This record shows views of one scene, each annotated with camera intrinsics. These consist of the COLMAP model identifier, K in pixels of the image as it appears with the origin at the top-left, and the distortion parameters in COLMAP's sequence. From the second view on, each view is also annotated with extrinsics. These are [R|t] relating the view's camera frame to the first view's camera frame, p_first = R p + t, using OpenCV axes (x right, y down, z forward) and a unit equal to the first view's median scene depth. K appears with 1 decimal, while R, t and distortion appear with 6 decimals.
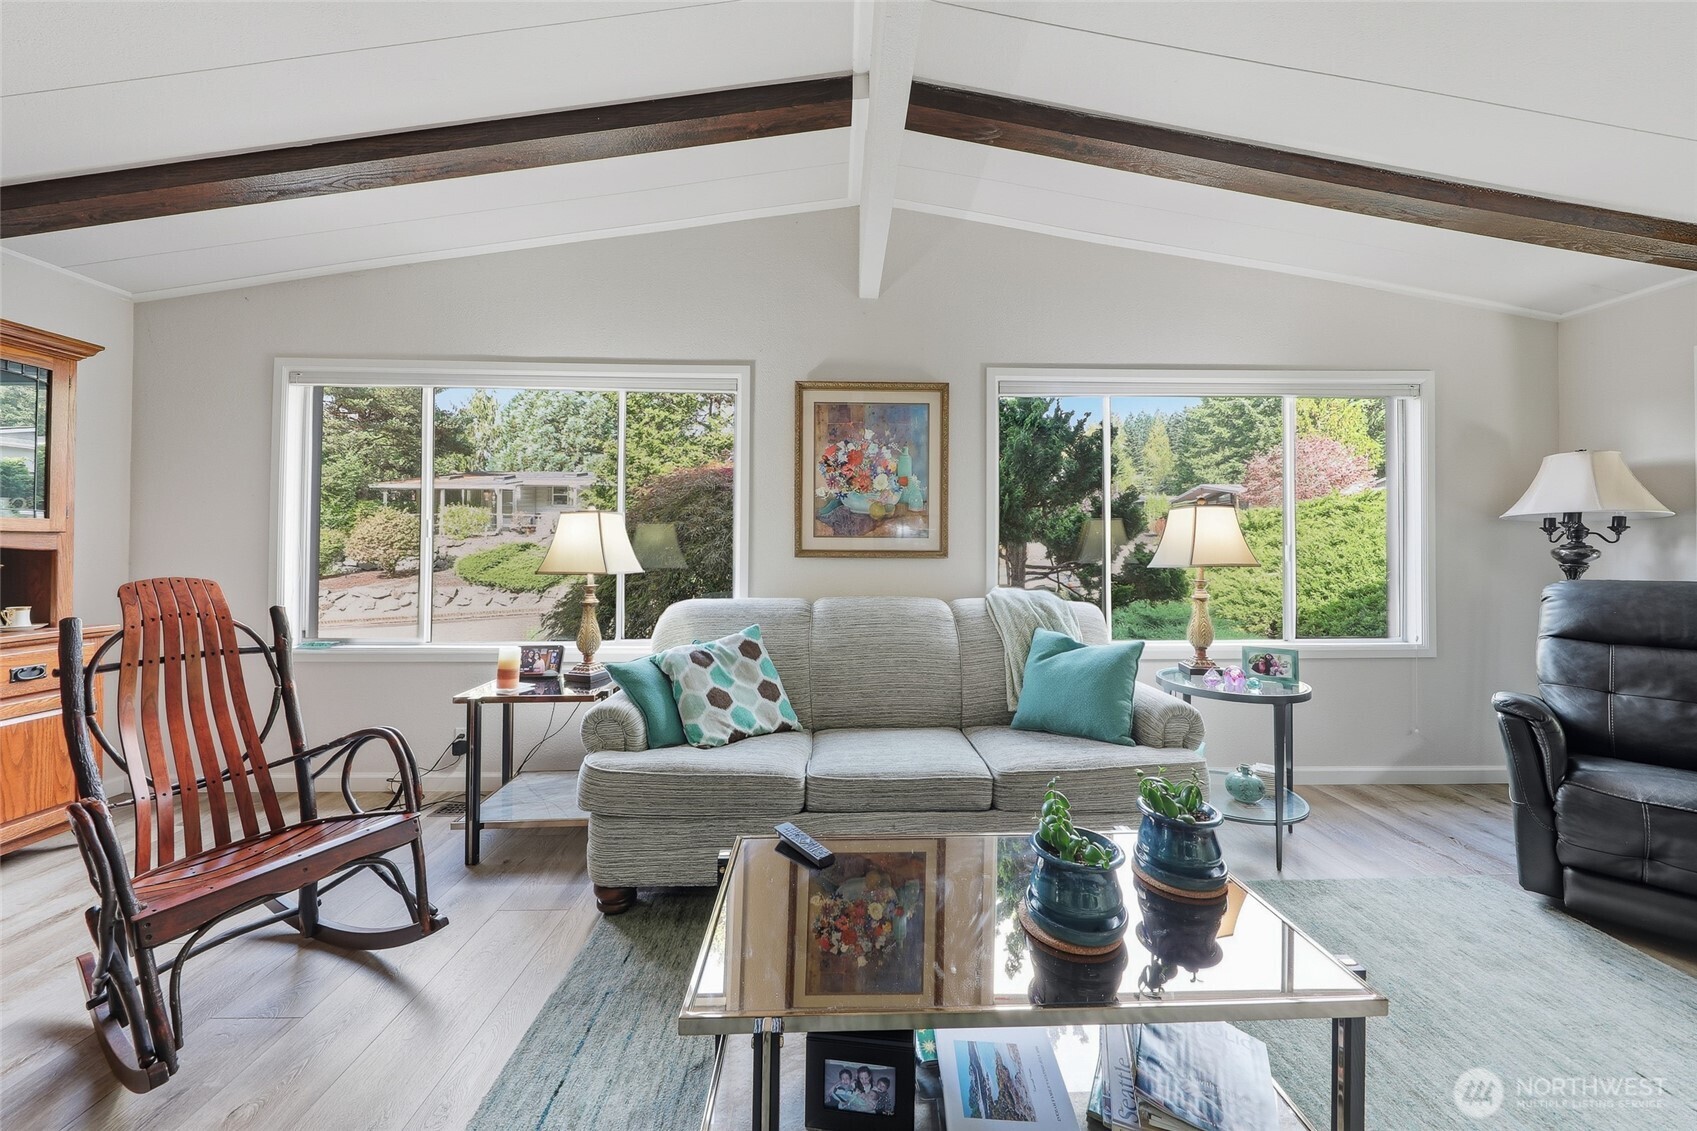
lens RADIAL K [[567.0, 0, 849.9], [0, 567.0, 550.3], [0, 0, 1]] dist [-0.007190, 0.000059]
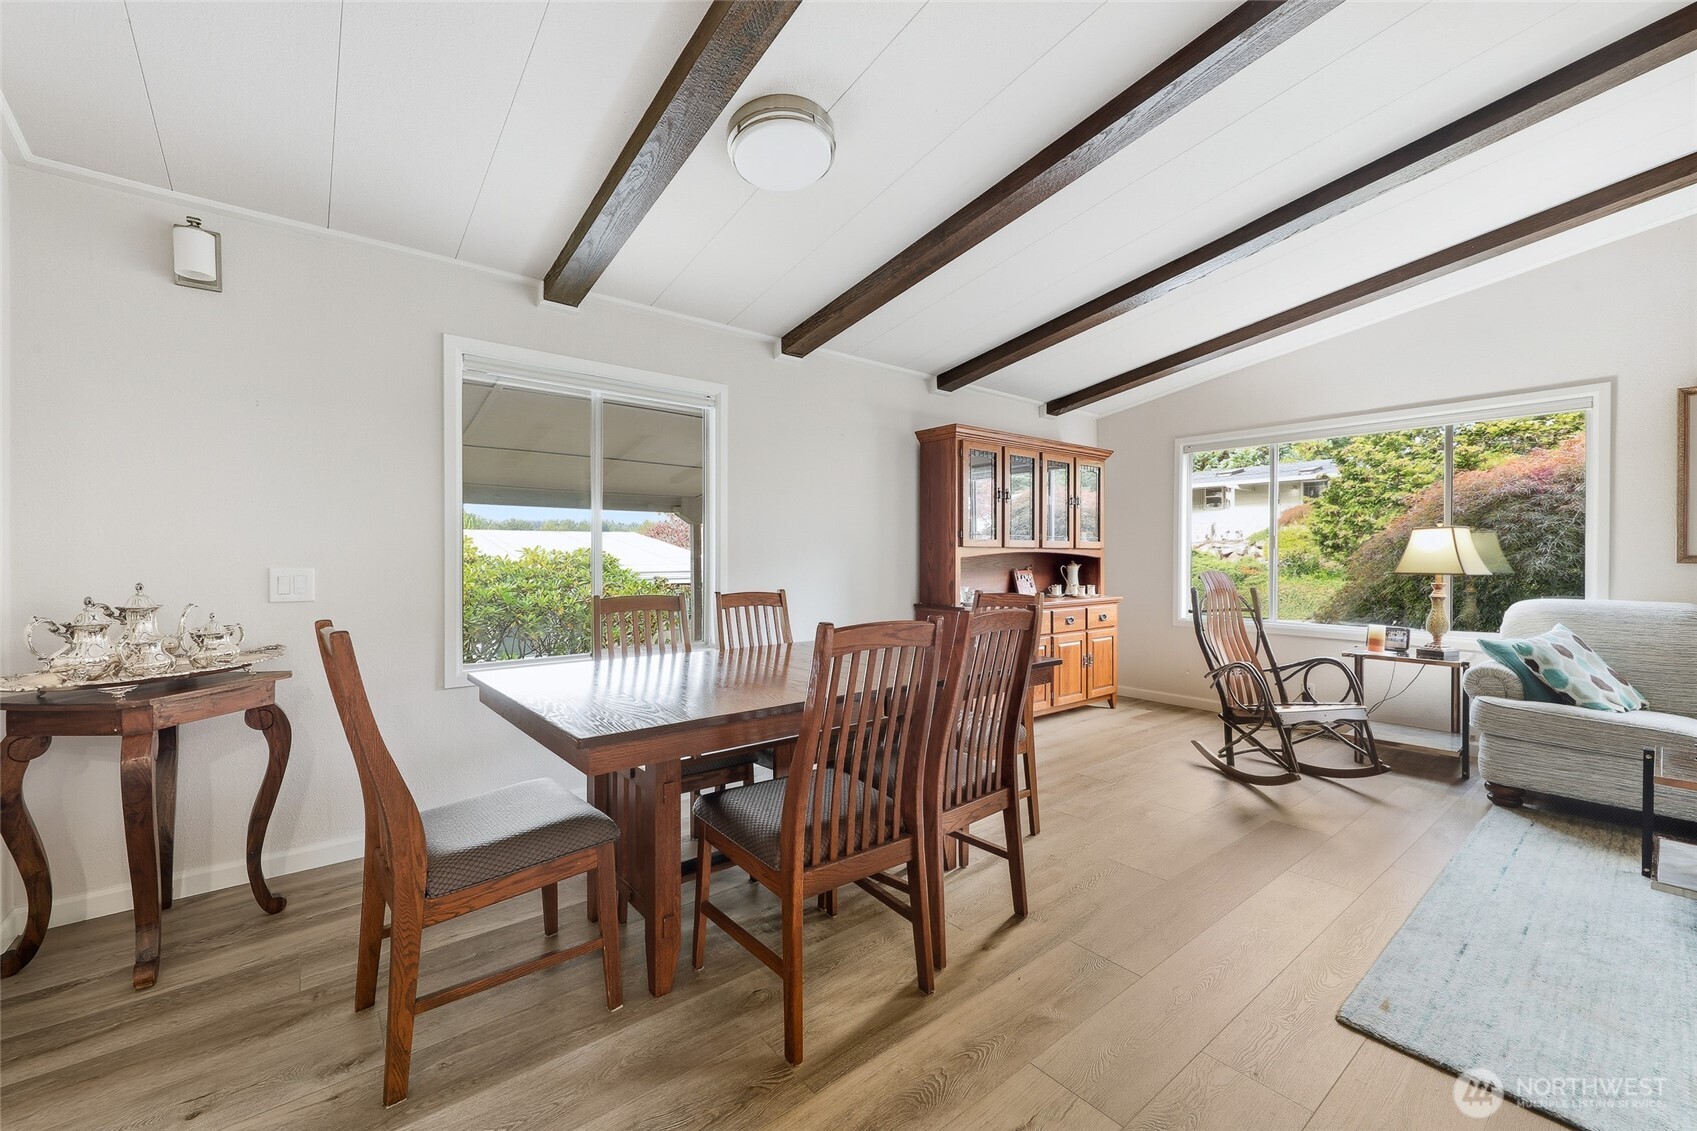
lens RADIAL K [[687.7, 0, 845.3], [0, 687.7, 560.4], [0, 0, 1]] dist [0.000333, -0.000033]
pose [[0.616751, -0.000227, -0.787158, -0.048701], [0.002843, 0.999994, 0.001939, 0.001225], [0.787153, -0.003434, 0.616748, -0.975343]]
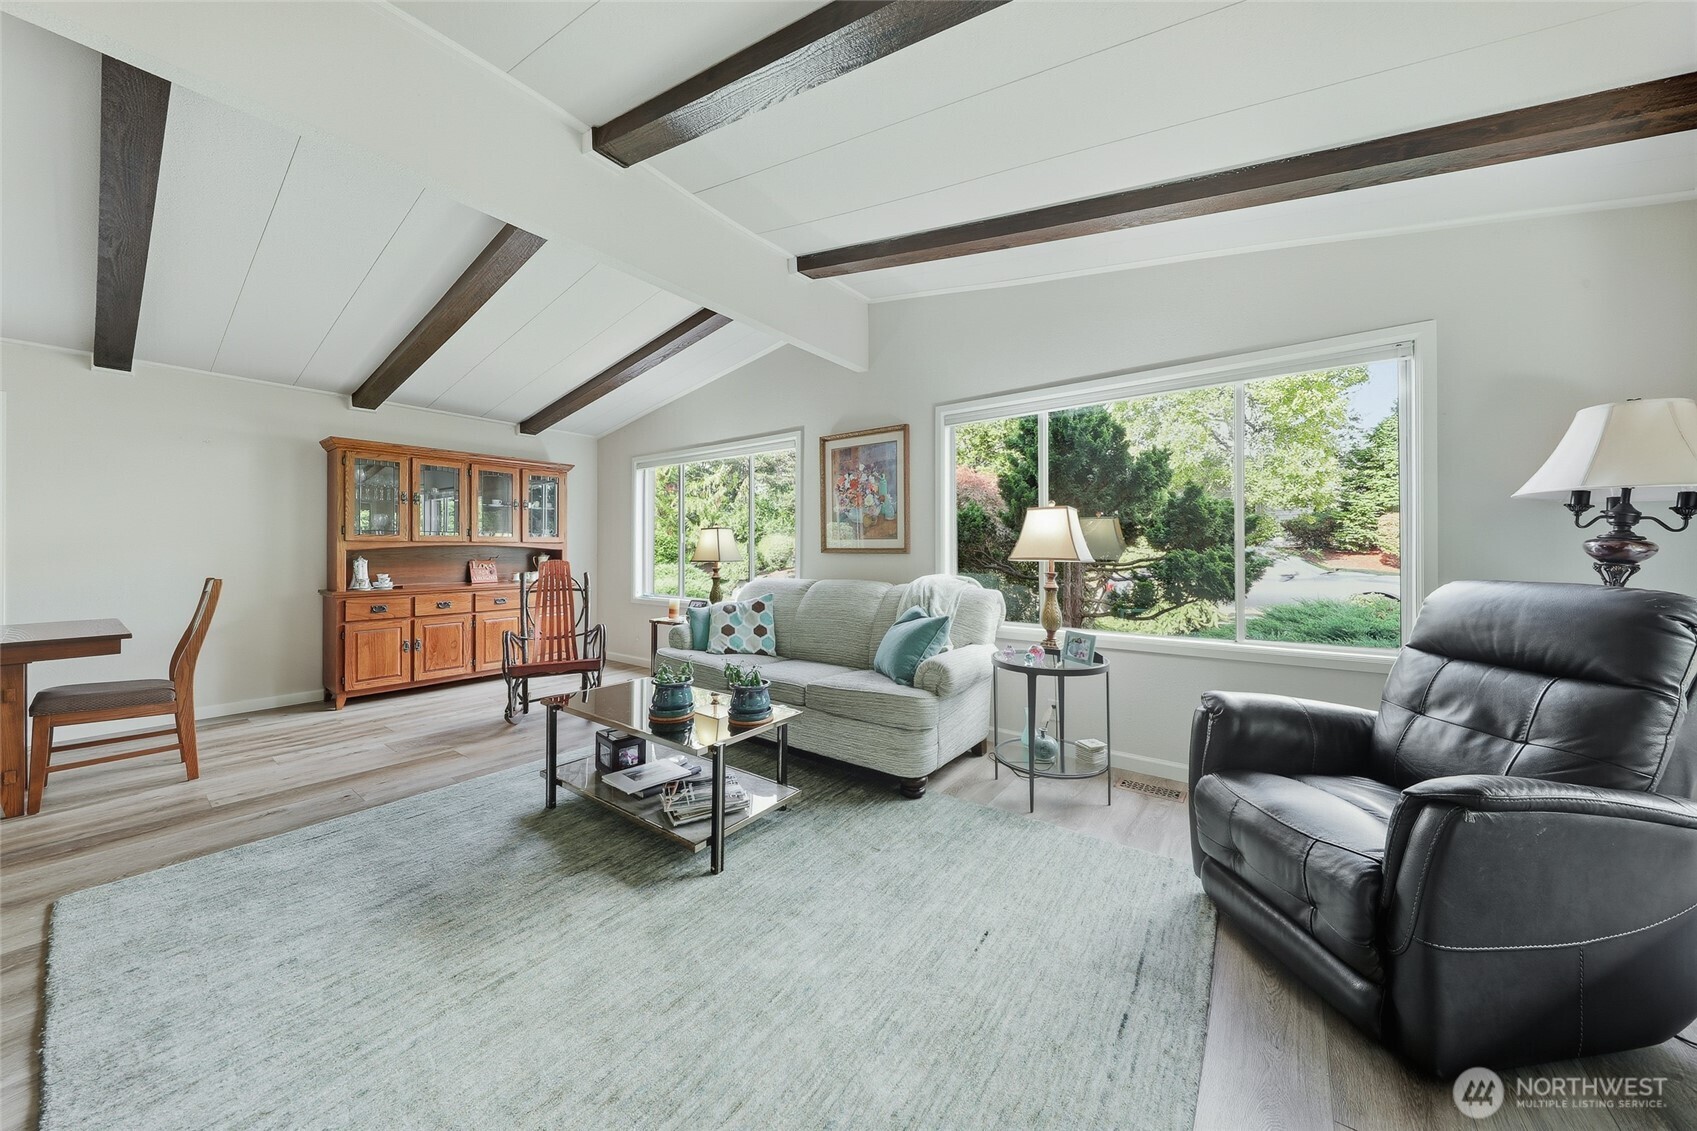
lens RADIAL K [[581.8, 0, 848.1], [0, 581.8, 543.2], [0, 0, 1]] dist [-0.000094, -0.000017]
pose [[0.783407, -0.011184, -0.621409, 0.967261], [0.003953, 0.999908, -0.013013, 0.006088], [0.621497, 0.007738, 0.783378, -0.177438]]
